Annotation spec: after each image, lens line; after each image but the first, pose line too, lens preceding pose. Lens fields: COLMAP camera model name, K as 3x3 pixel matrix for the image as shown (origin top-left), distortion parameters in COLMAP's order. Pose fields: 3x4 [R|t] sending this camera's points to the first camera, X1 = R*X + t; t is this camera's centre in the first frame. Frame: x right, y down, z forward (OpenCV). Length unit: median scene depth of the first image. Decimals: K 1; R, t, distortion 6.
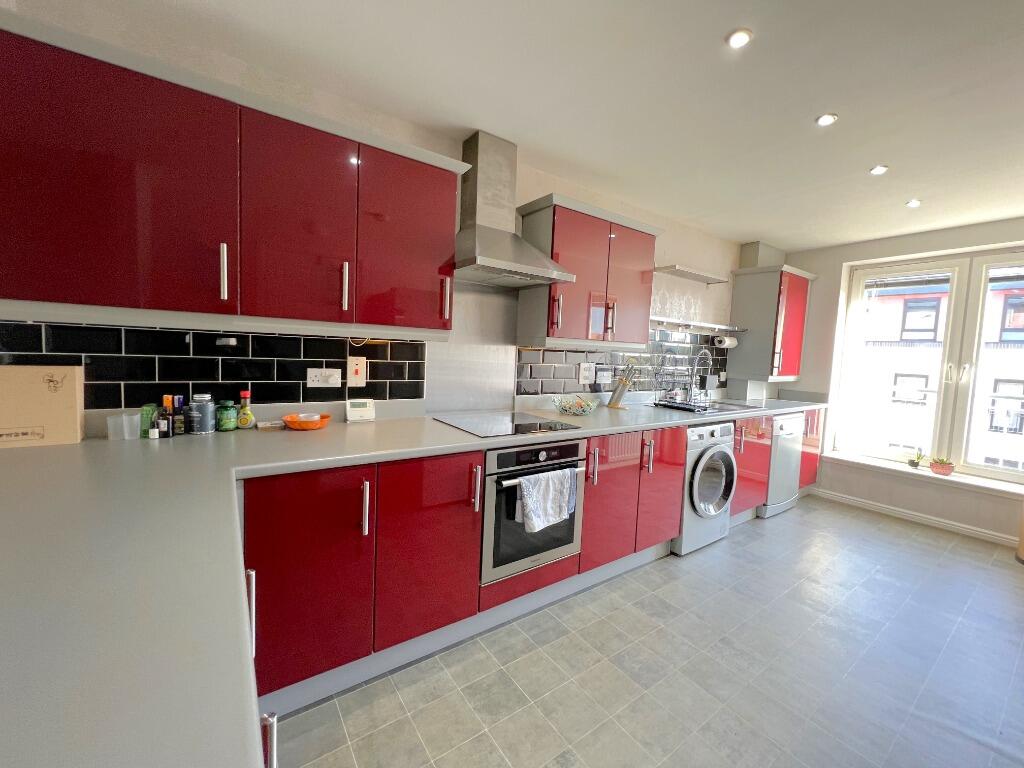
lens RADIAL K [[410.8, 0, 510.9], [0, 410.8, 378.8], [0, 0, 1]] dist [0.000975, -0.000074]
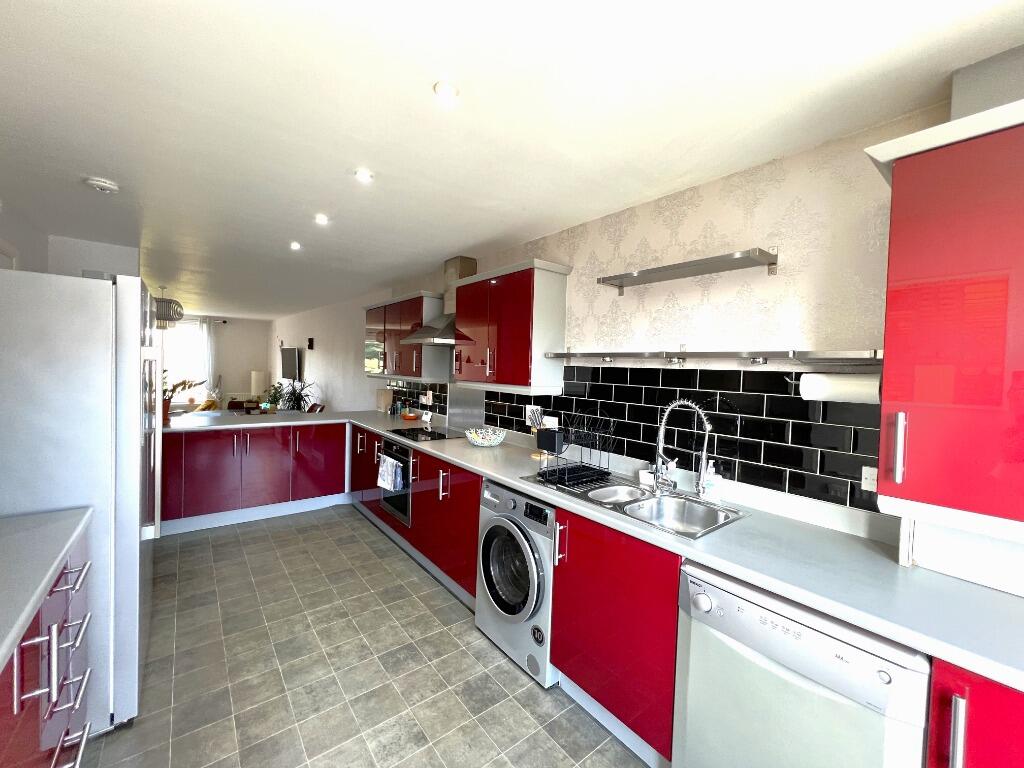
lens RADIAL K [[410.8, 0, 512.9], [0, 410.8, 382.1], [0, 0, 1]] dist [0.000975, -0.000074]
pose [[0.057208, -0.008395, -0.998327, 1.781923], [-0.097220, 0.995165, -0.013939, -0.111986], [0.993617, 0.097854, 0.056116, 1.339773]]
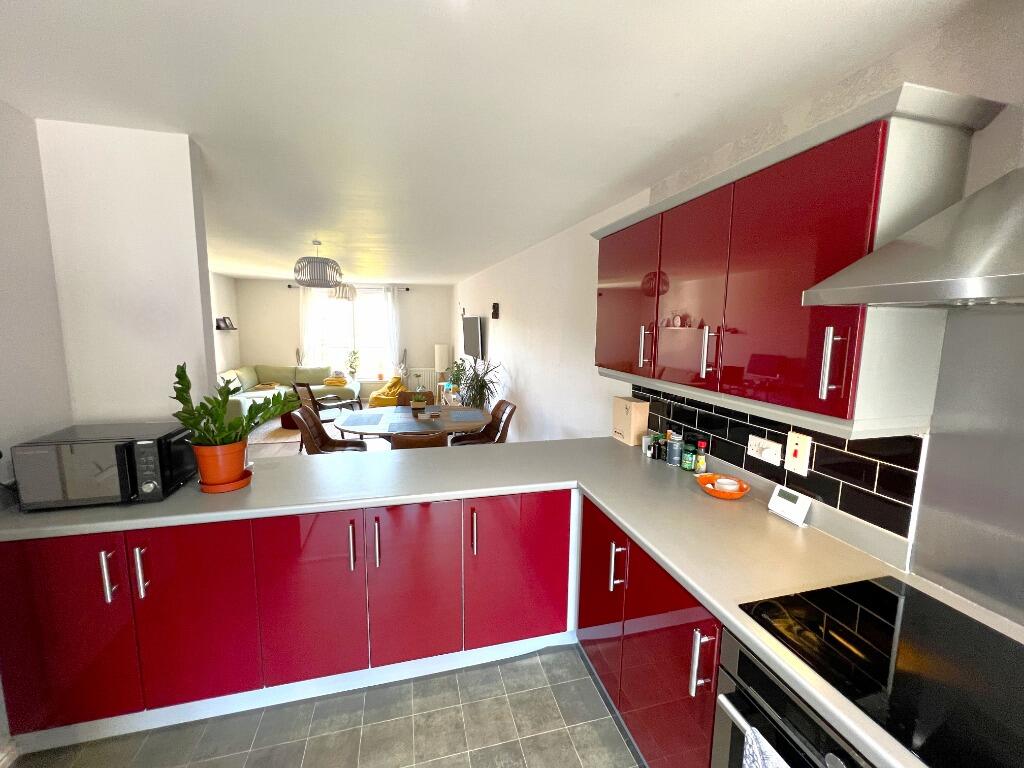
lens RADIAL K [[410.8, 0, 507.3], [0, 410.8, 379.8], [0, 0, 1]] dist [0.000975, -0.000074]
pose [[-0.359417, 0.076318, -0.930051, 0.514644], [-0.086543, 0.989629, 0.114651, -0.195704], [0.929155, 0.121697, -0.349085, 0.779409]]
